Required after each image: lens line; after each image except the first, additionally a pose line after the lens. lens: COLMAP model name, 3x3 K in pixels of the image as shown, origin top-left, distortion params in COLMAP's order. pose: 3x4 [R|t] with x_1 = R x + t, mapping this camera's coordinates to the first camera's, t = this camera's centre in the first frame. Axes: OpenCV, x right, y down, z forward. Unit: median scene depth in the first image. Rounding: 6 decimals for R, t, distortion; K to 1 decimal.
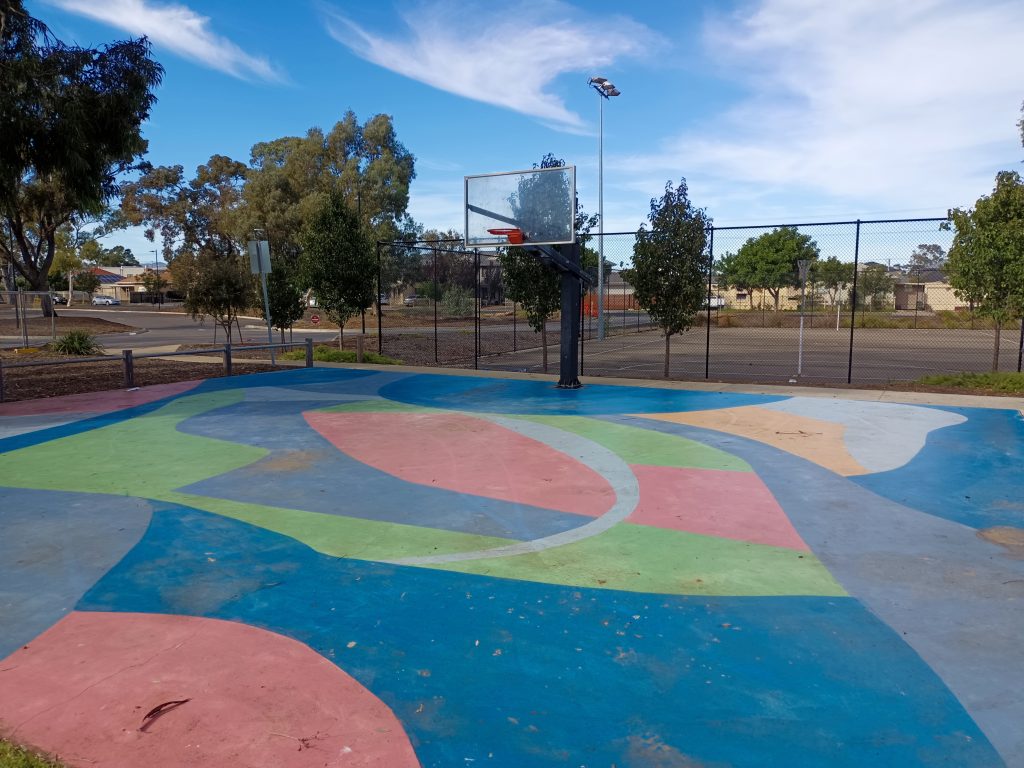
lens RADIAL K [[788.2, 0, 508.0], [0, 788.2, 384.9], [0, 0, 1]] dist [0.085439, -0.106572]
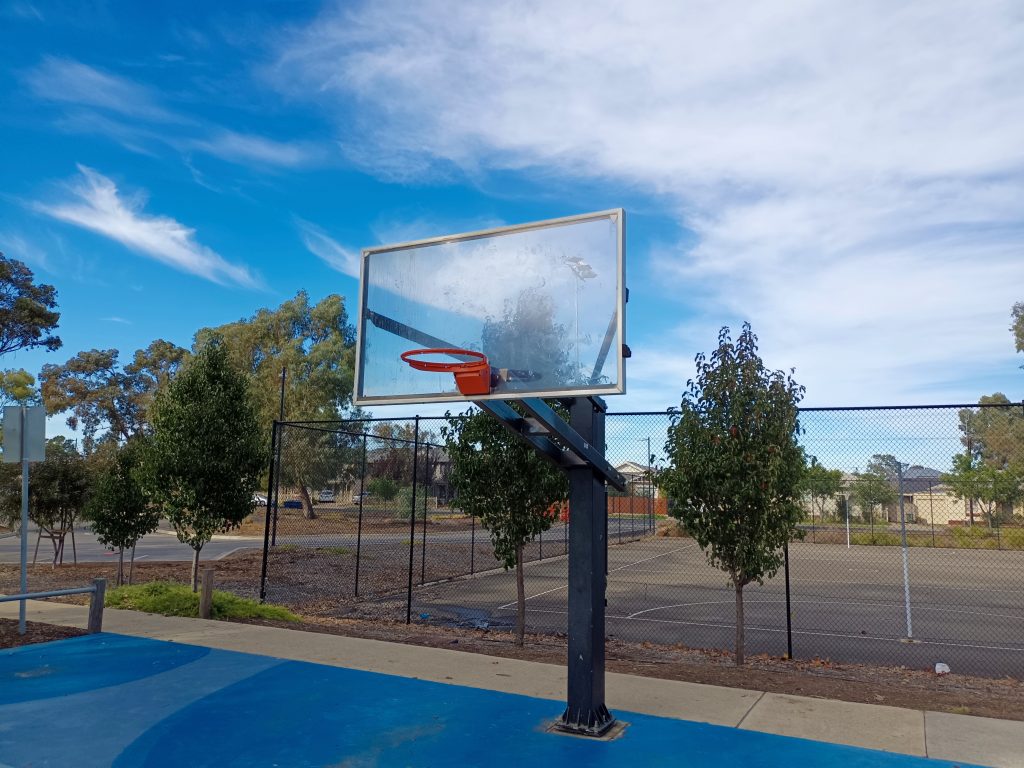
lens RADIAL K [[788.2, 0, 508.0], [0, 788.2, 384.9], [0, 0, 1]] dist [0.085439, -0.106572]
pose [[0.998538, 0.027203, 0.046714, 0.001775], [-0.014809, 0.968755, -0.247576, -0.017895], [-0.051989, 0.246522, 0.967742, 0.129631]]
